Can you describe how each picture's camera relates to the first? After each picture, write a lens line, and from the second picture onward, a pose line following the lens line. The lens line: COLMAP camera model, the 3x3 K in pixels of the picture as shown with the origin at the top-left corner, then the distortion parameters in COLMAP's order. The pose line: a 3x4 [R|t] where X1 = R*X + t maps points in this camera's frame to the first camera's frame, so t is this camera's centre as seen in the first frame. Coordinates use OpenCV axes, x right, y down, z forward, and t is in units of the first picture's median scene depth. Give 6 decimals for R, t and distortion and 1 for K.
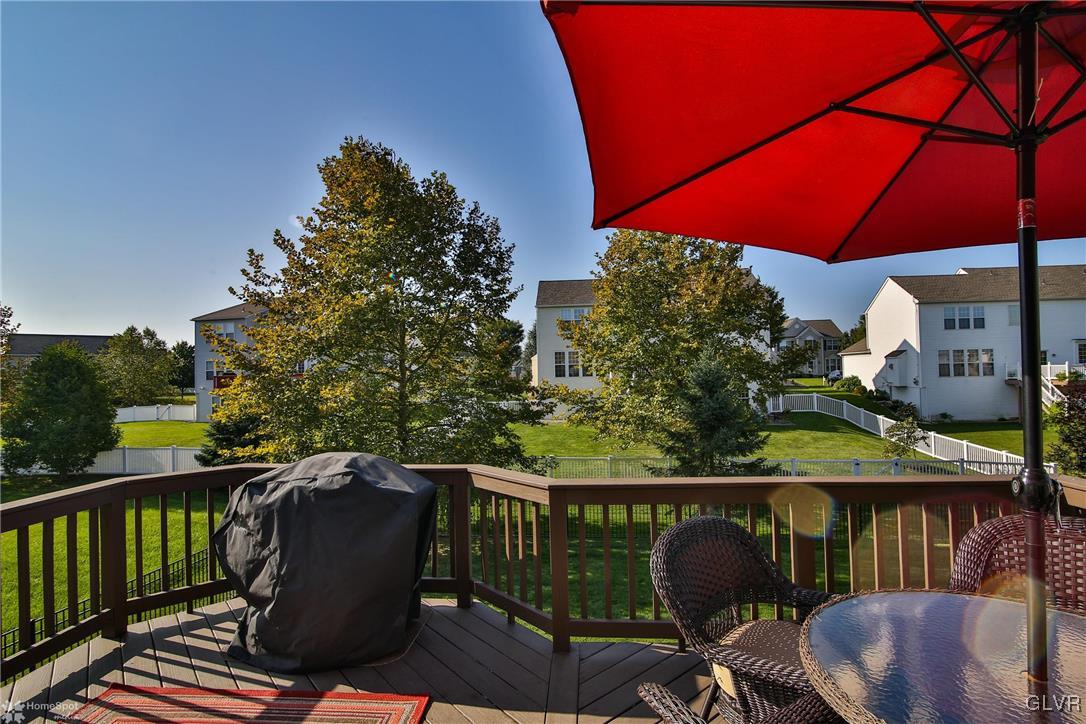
lens RADIAL K [[525.4, 0, 543.2], [0, 525.4, 362.2], [0, 0, 1]] dist [-0.018319, 0.000673]
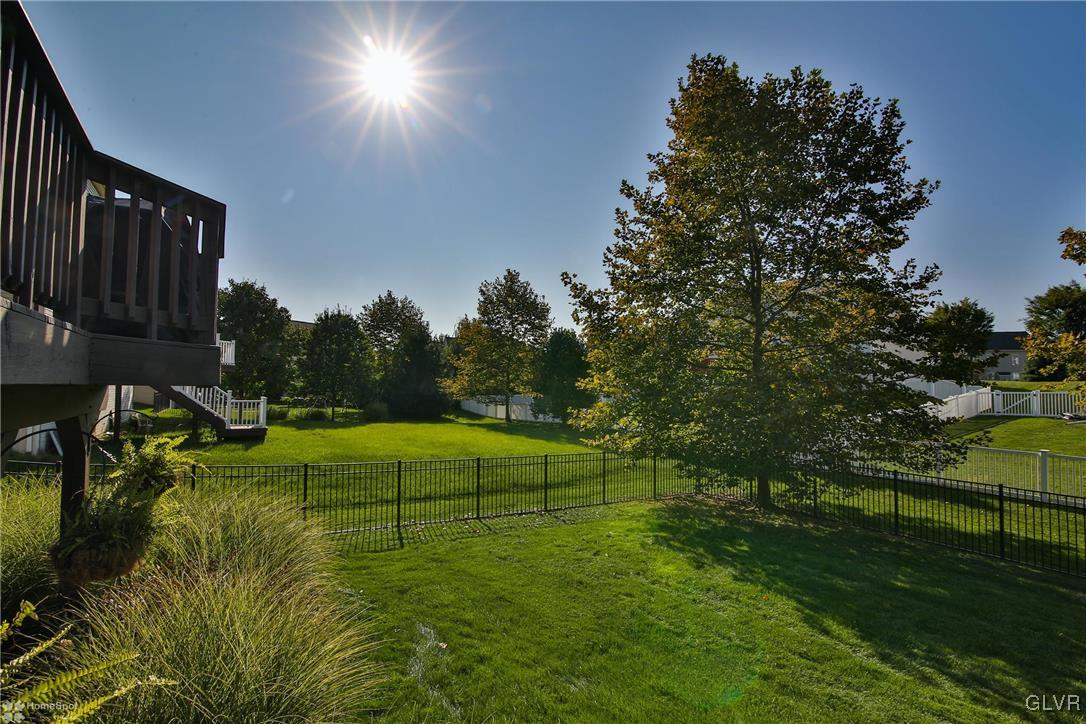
lens RADIAL K [[525.4, 0, 543.2], [0, 525.4, 362.2], [0, 0, 1]] dist [-0.018319, 0.000673]
pose [[0.598011, -0.010292, -0.801422, 0.221171], [-0.002070, 0.999894, -0.014385, 0.120687], [0.801485, 0.010261, 0.597927, 0.220211]]
